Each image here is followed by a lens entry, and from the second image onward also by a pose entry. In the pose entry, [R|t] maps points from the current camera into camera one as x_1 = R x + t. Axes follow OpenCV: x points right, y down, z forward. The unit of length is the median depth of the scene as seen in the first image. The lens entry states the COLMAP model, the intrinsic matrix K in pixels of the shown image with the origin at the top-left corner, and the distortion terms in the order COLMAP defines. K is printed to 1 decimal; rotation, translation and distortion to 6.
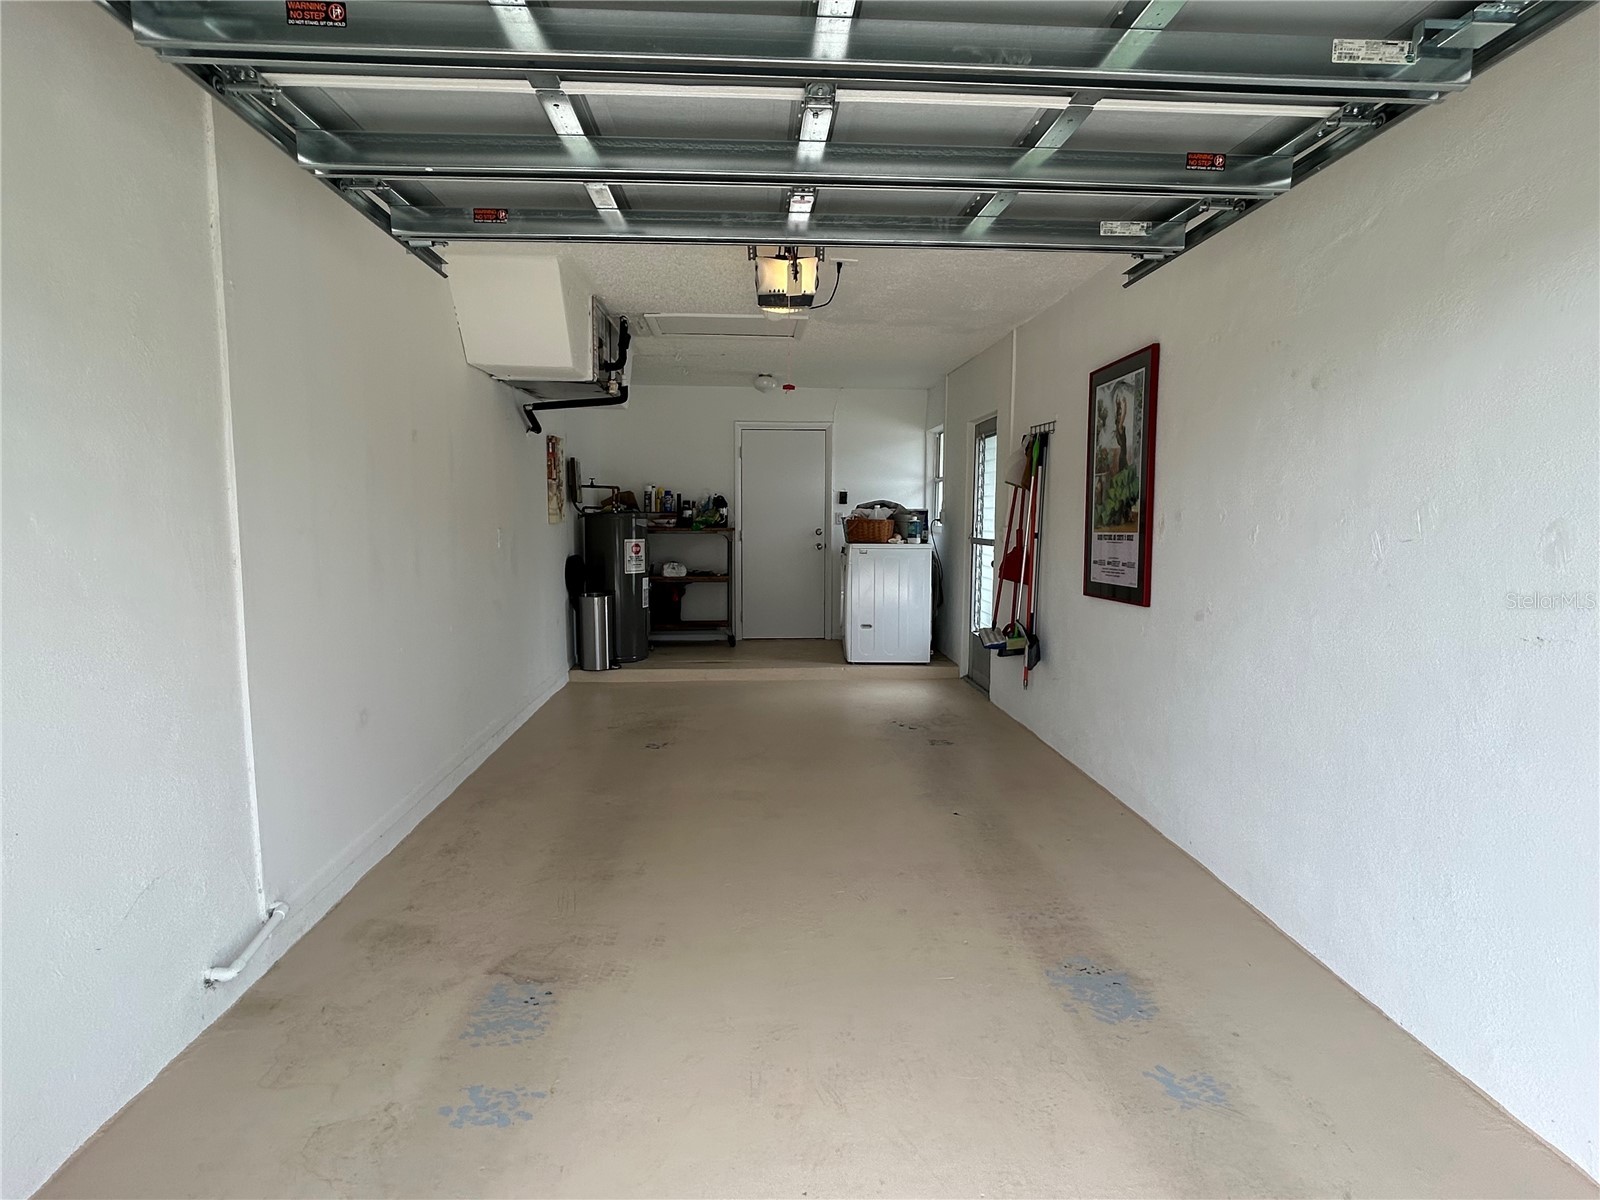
lens RADIAL K [[839.2, 0, 806.3], [0, 839.2, 601.3], [0, 0, 1]] dist [-0.012128, -0.000161]
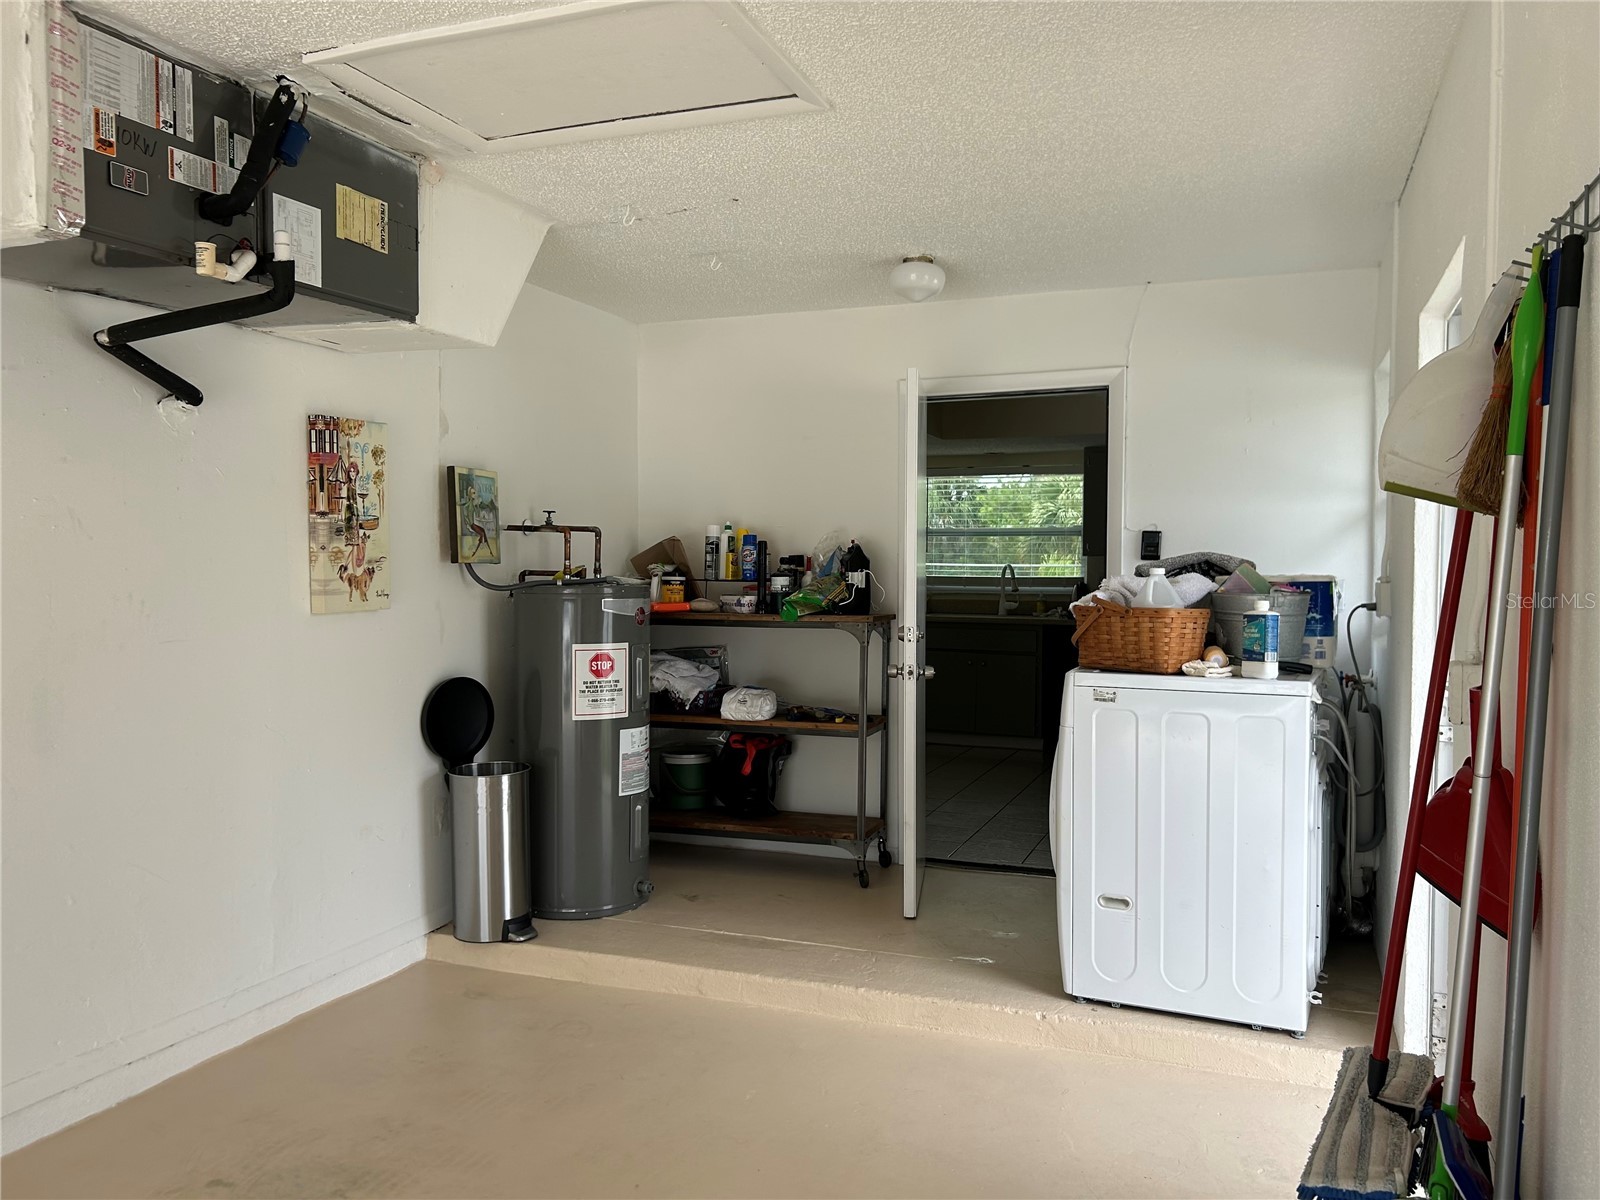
lens RADIAL K [[1196.0, 0, 814.7], [0, 1196.0, 606.8], [0, 0, 1]] dist [0.055569, -0.060954]
pose [[0.910745, 0.013032, -0.412763, 0.161720], [-0.040611, 0.997484, -0.058113, -0.060053], [0.410967, 0.069689, 0.908983, 0.455088]]
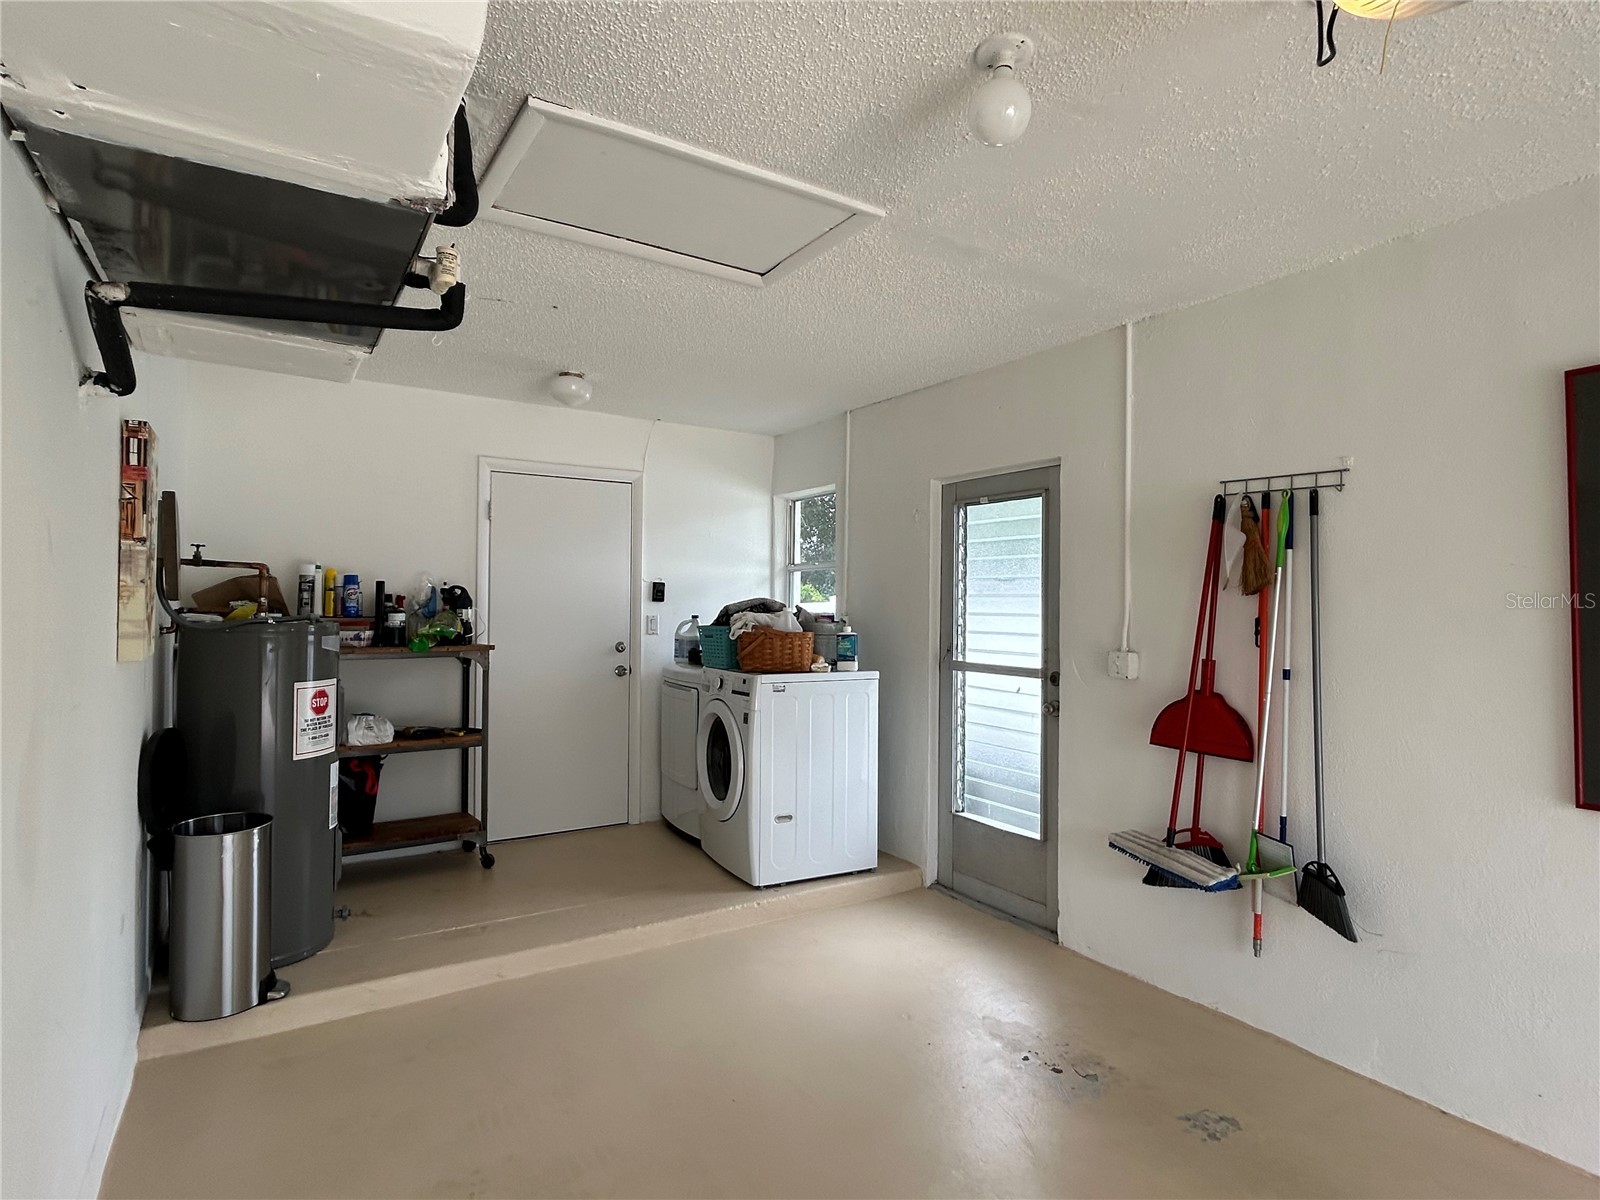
lens RADIAL K [[839.2, 0, 804.4], [0, 839.2, 596.1], [0, 0, 1]] dist [-0.012128, -0.000161]
pose [[0.874517, 0.009527, 0.484901, -0.189710], [0.044053, 0.994114, -0.098980, -0.062203], [-0.482990, 0.107921, 0.868950, 0.467899]]
